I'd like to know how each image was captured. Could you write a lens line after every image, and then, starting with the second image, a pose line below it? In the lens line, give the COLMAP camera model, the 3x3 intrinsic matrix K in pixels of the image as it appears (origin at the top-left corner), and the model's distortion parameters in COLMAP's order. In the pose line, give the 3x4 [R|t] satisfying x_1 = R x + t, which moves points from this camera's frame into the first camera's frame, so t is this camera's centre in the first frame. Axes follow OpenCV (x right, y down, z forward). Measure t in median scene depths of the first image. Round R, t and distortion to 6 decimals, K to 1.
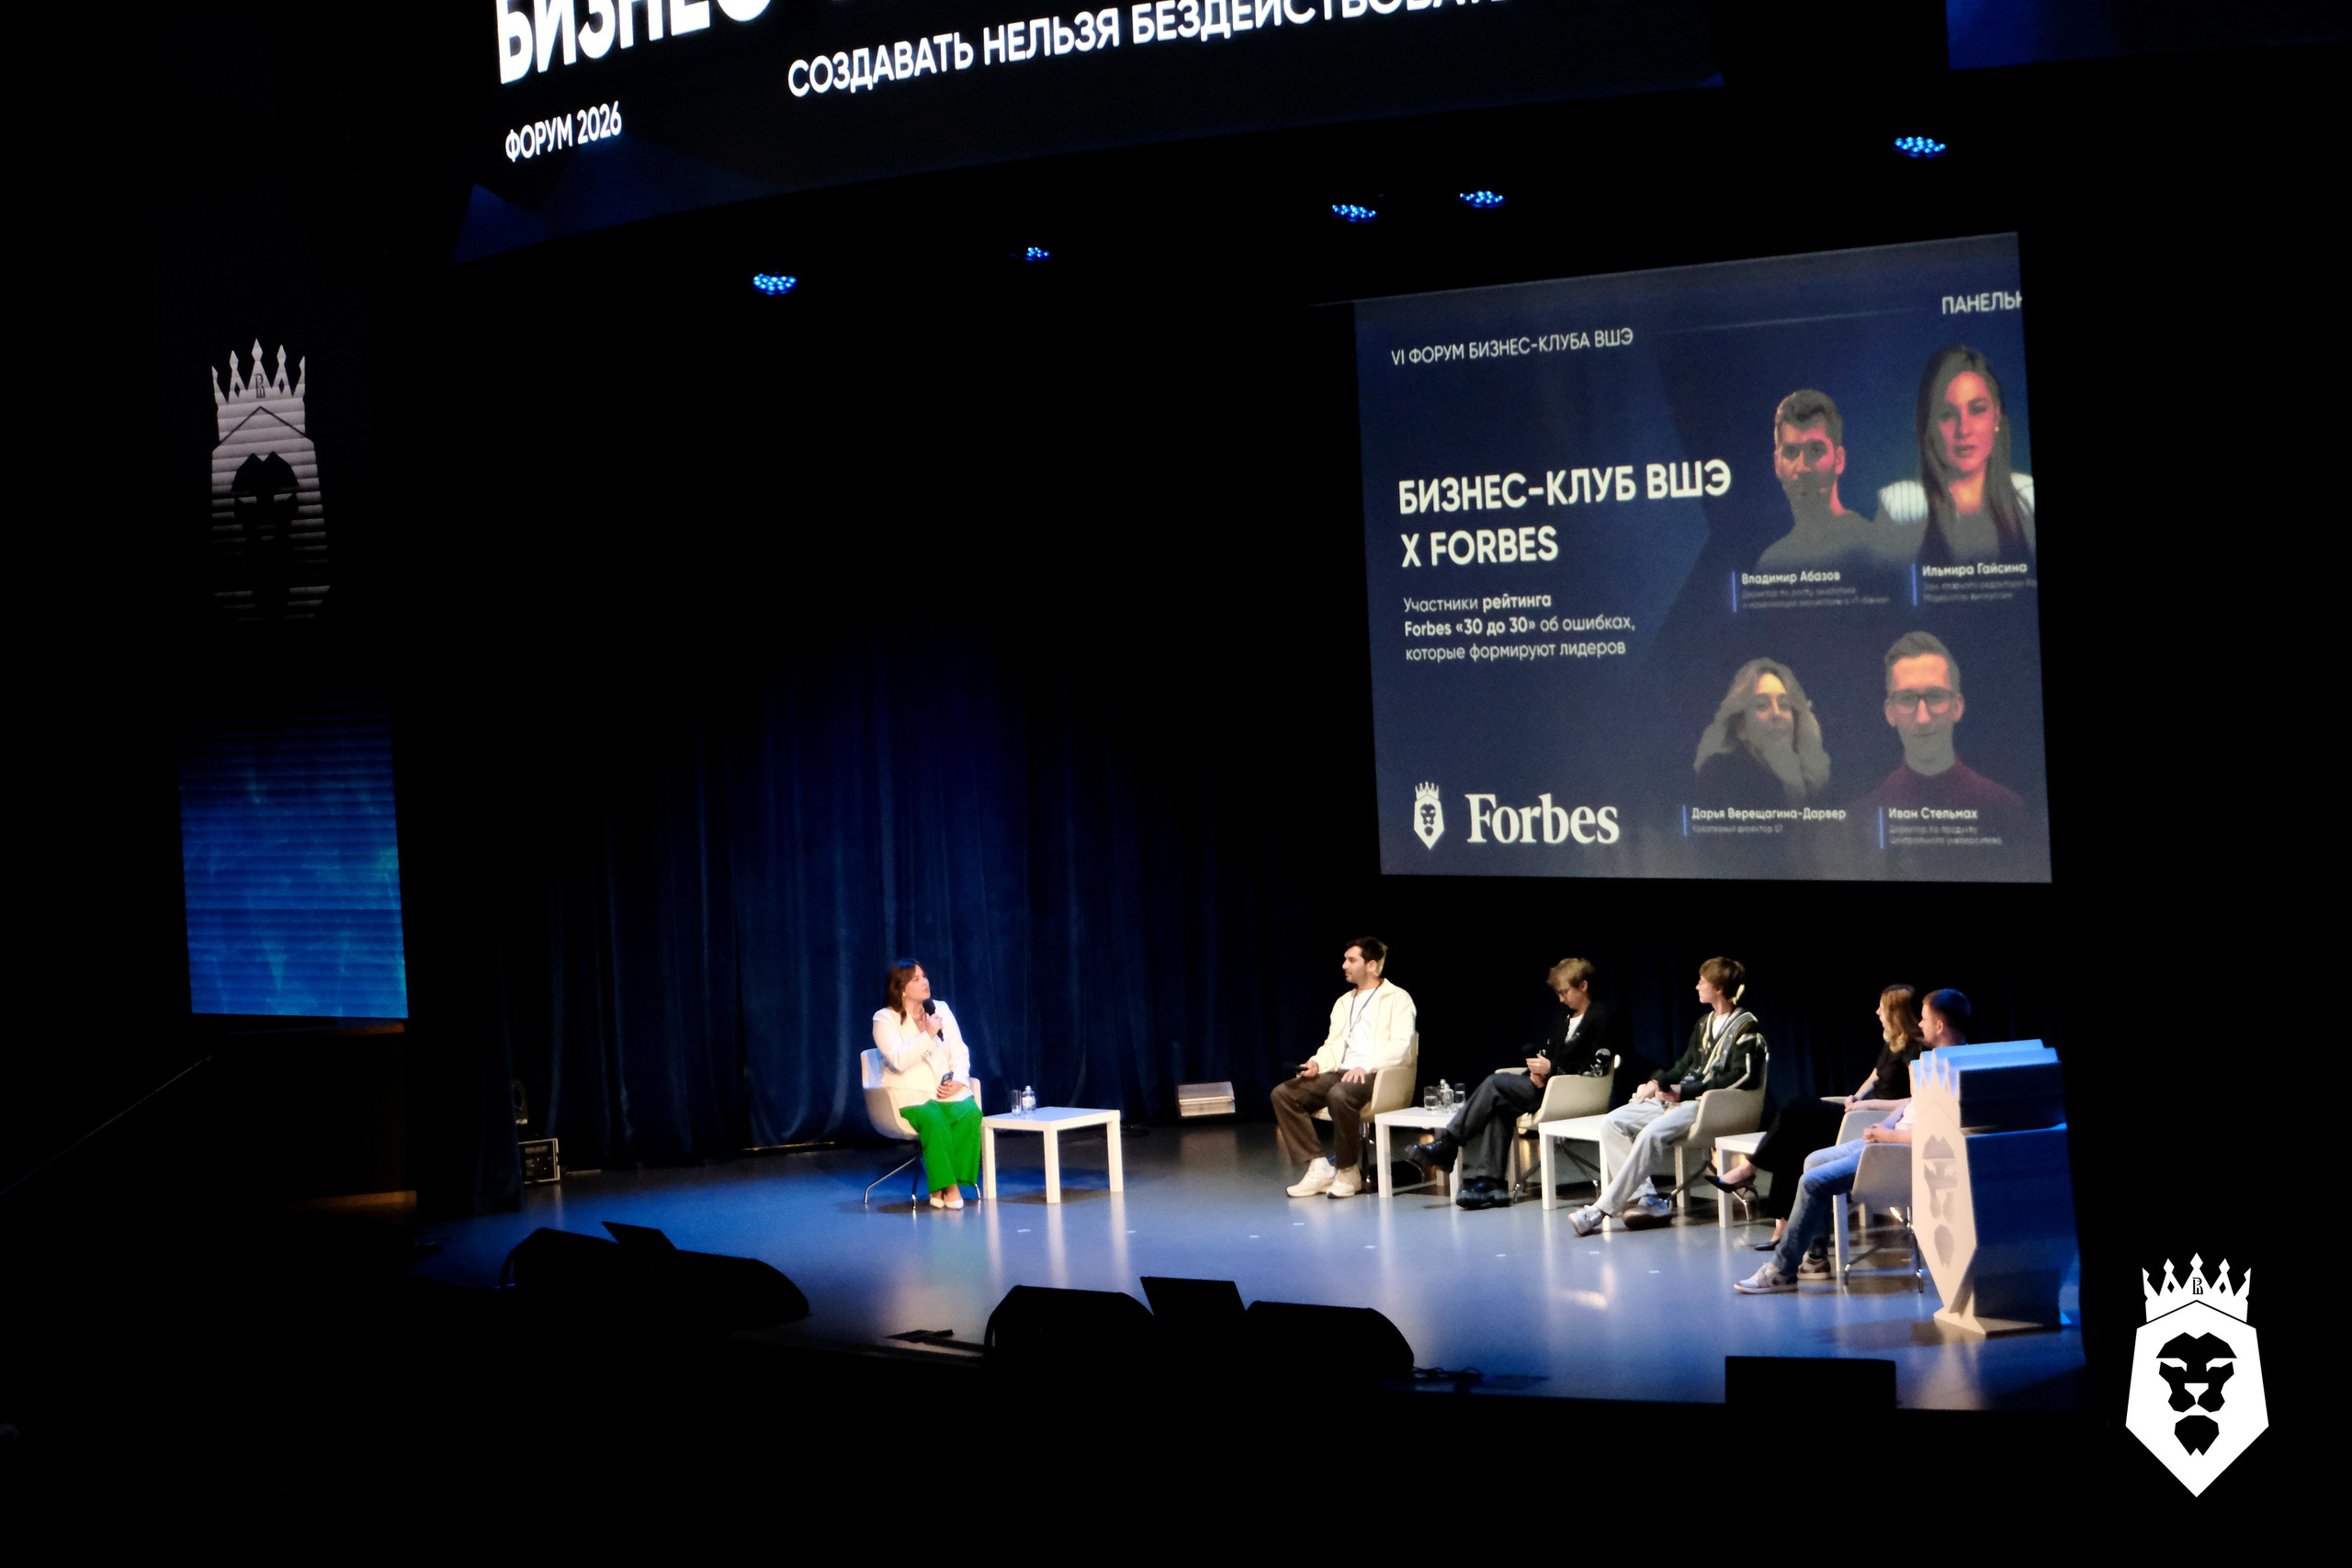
lens RADIAL K [[4614.1, 0, 1176.0], [0, 4614.1, 784.0], [0, 0, 1]] dist [-0.224505, 2.325473]
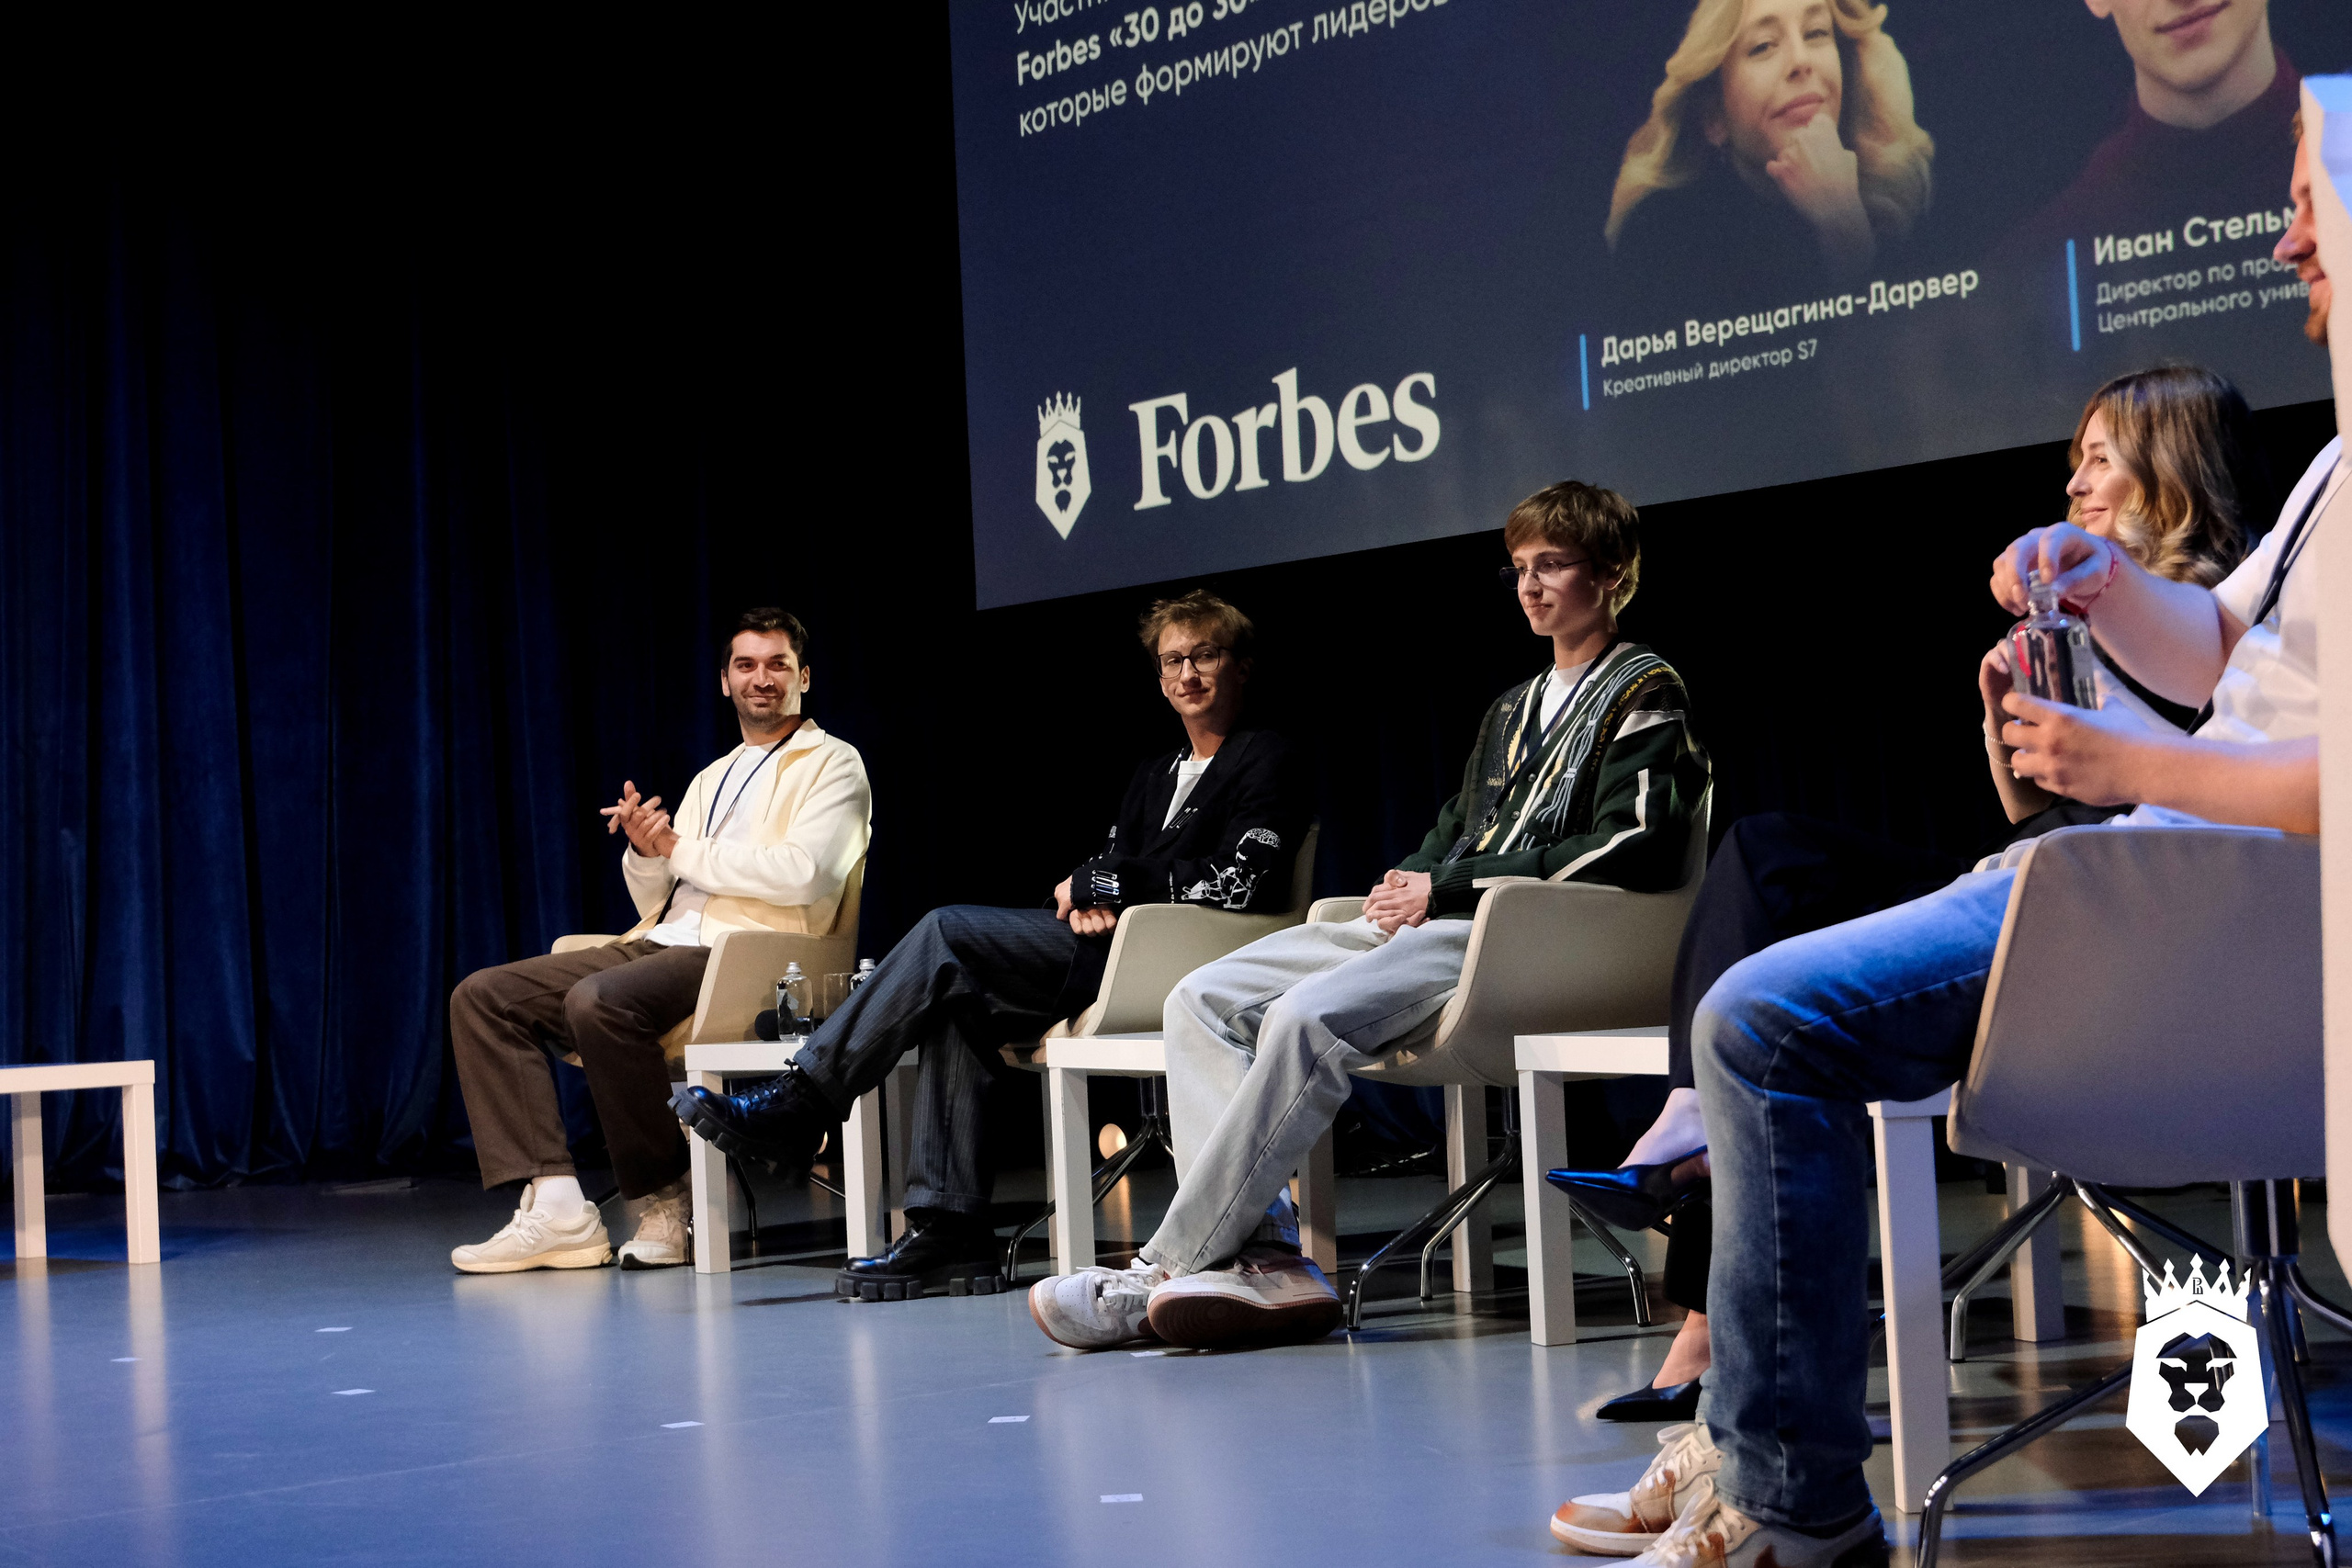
lens RADIAL K [[3731.6, 0, 1176.0], [0, 3731.6, 784.0], [0, 0, 1]] dist [-0.039261, -0.102504]
pose [[0.996966, -0.000171, -0.077832, 0.098898], [-0.005432, 0.997407, -0.071764, 0.067689], [0.077643, 0.071969, 0.994380, 0.661450]]
